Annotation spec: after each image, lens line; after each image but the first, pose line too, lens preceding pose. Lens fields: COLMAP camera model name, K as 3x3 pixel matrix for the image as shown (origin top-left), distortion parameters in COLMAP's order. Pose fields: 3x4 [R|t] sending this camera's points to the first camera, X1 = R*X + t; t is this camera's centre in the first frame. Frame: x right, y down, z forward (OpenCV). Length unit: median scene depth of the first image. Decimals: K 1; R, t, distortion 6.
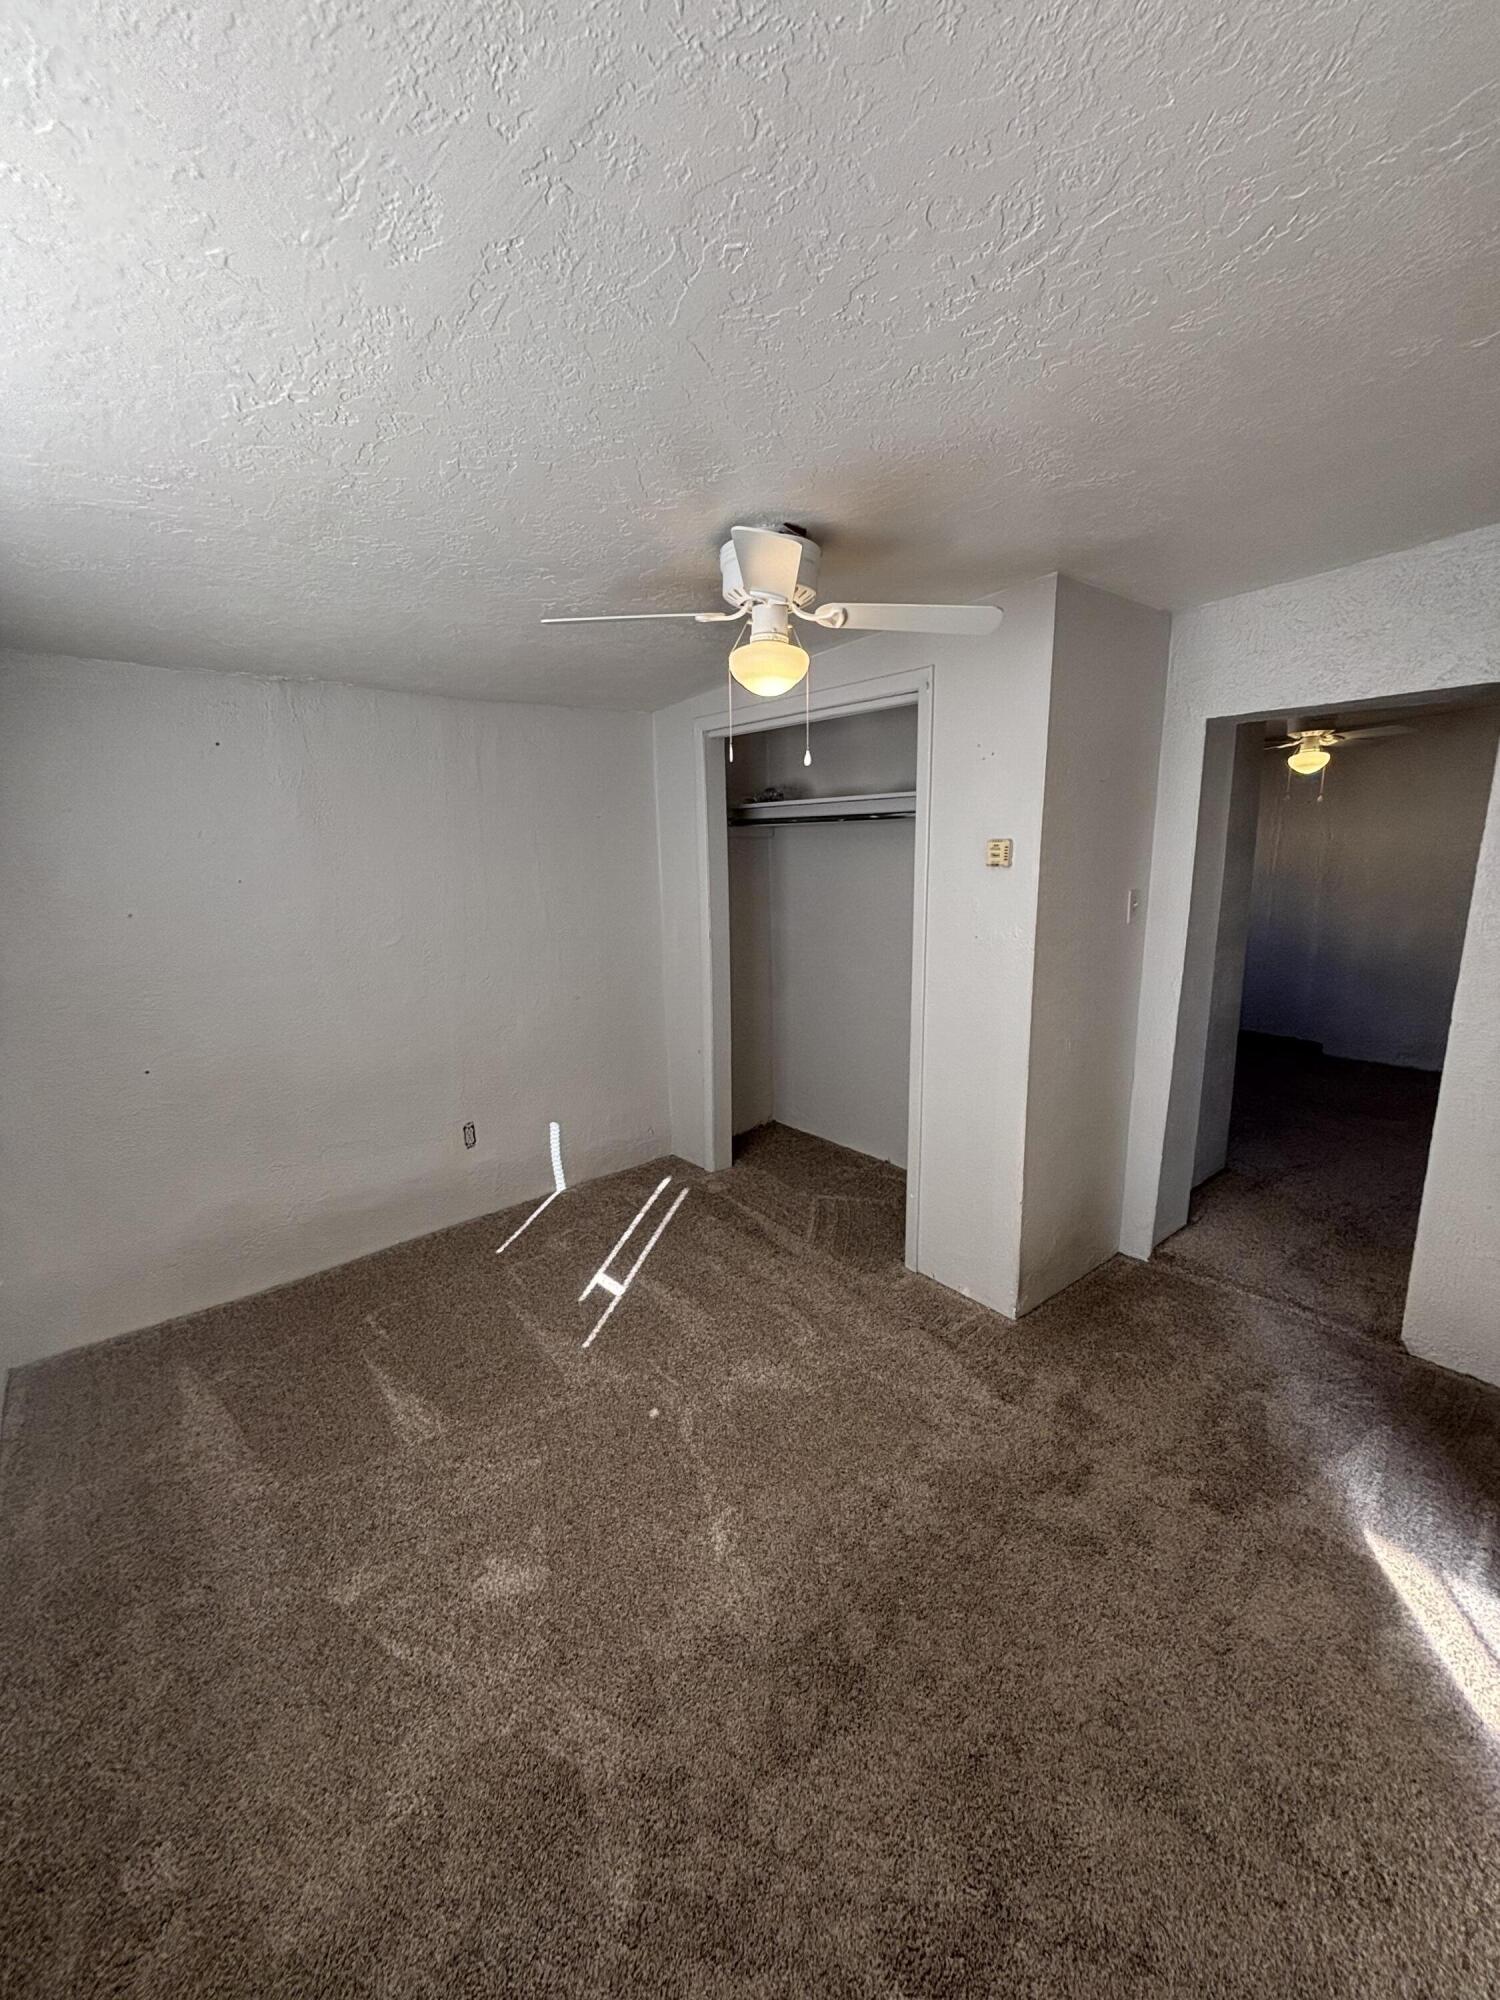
lens RADIAL K [[795.5, 0, 753.4], [0, 795.5, 997.0], [0, 0, 1]] dist [0.012131, -0.000456]
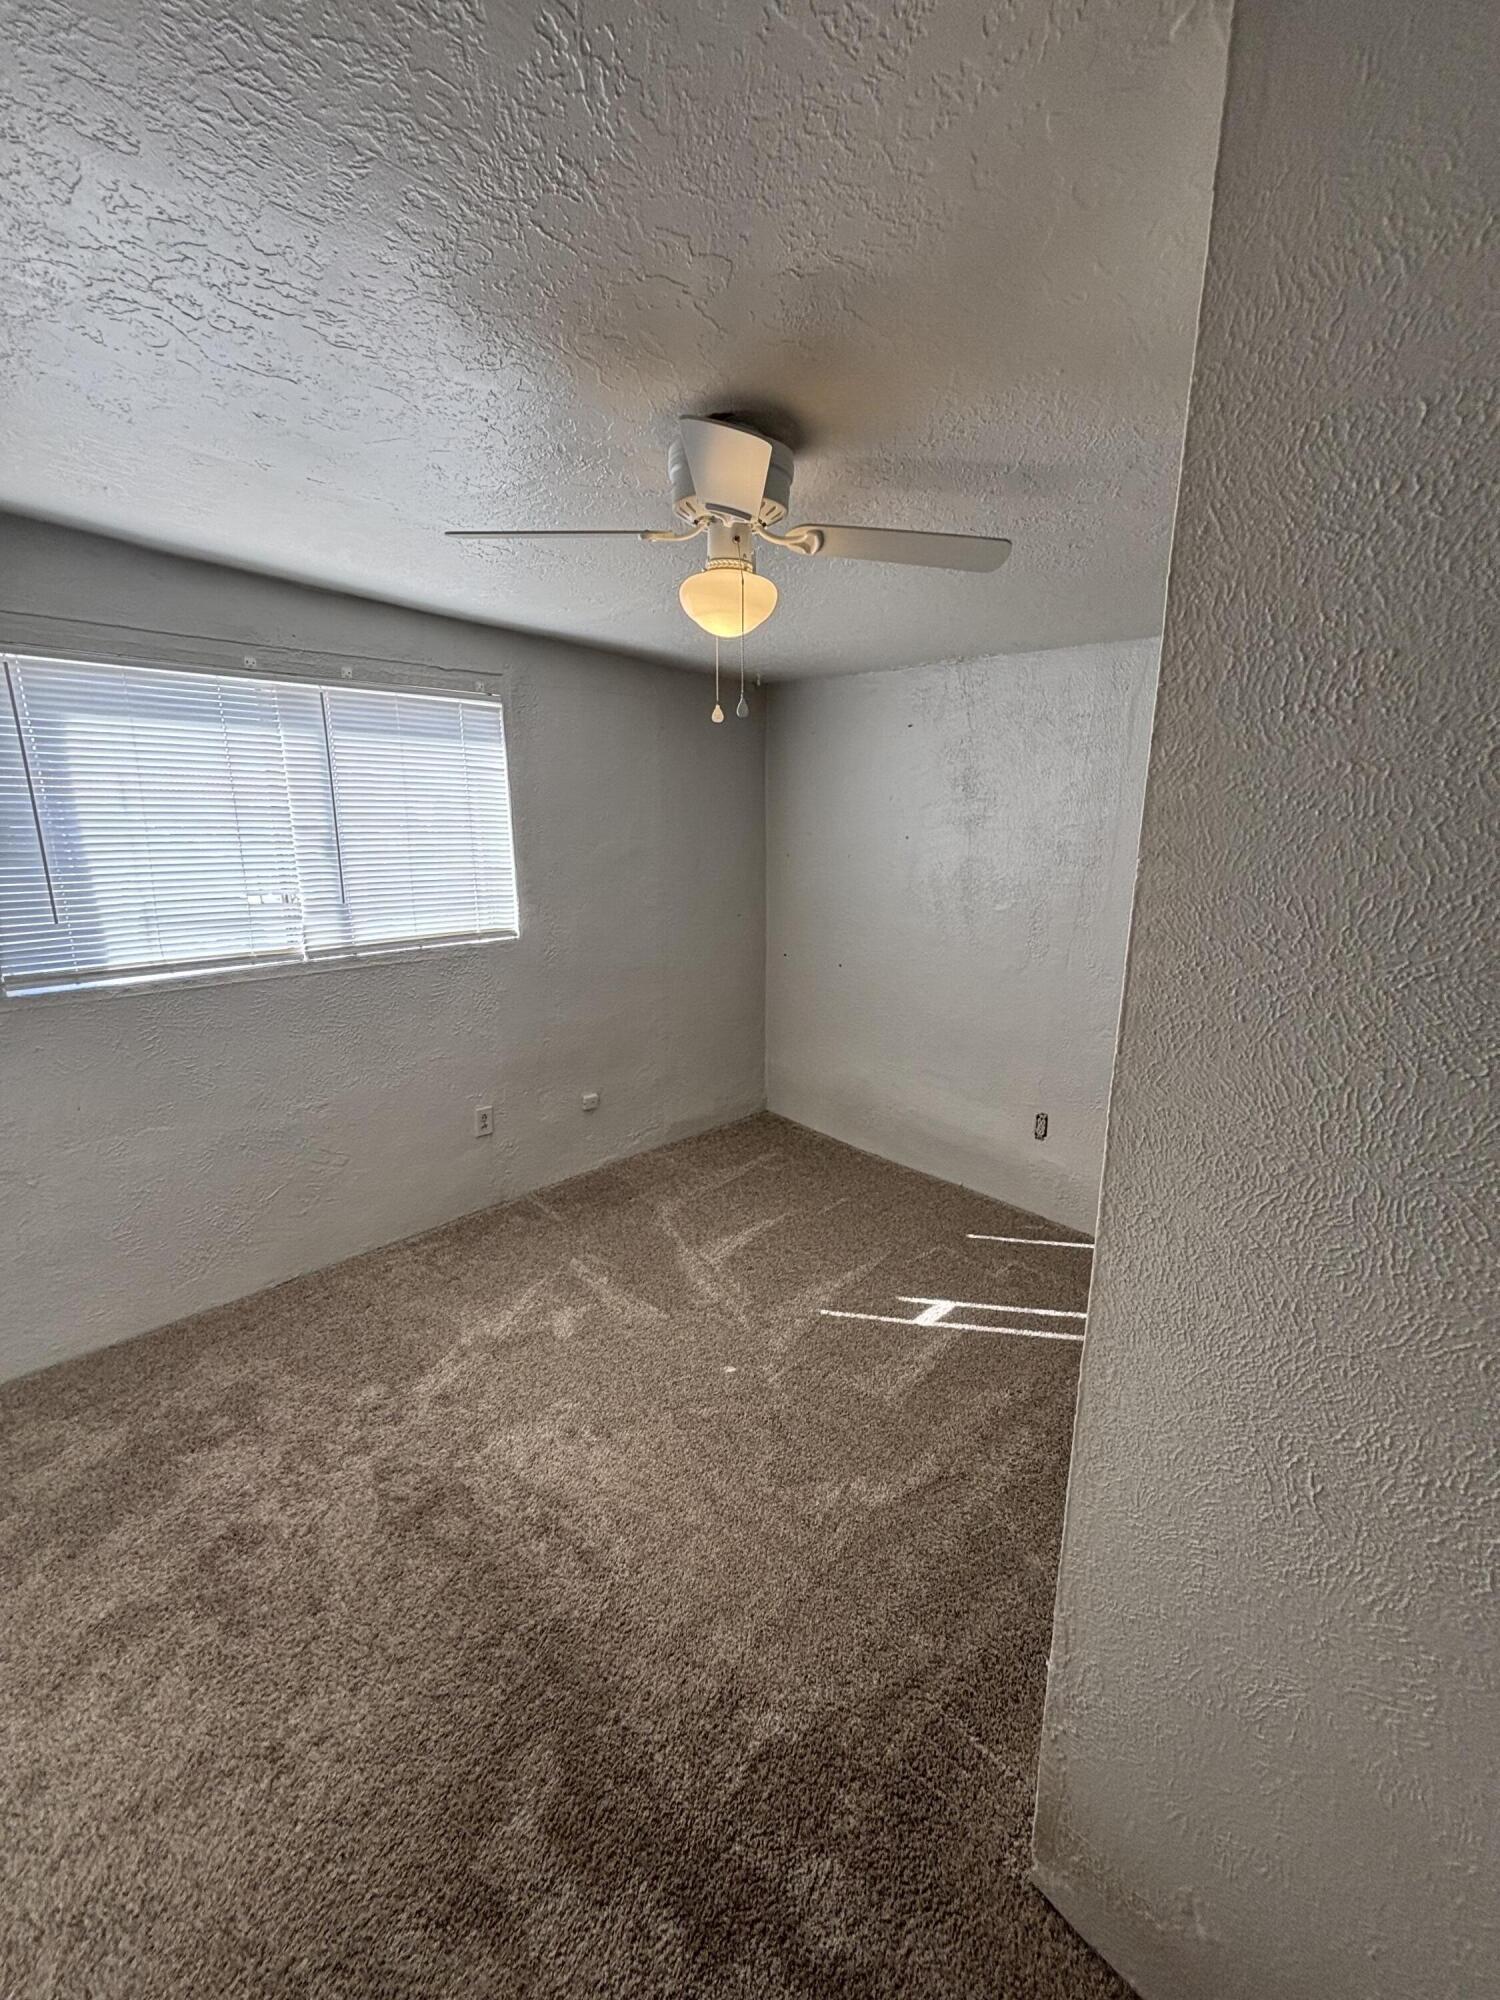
lens RADIAL K [[795.5, 0, 753.4], [0, 795.5, 997.0], [0, 0, 1]] dist [0.012131, -0.000456]
pose [[0.062649, 0.251839, -0.965739, 0.722087], [-0.210100, 0.949284, 0.233918, -0.175839], [0.975671, 0.188247, 0.112383, 0.788967]]
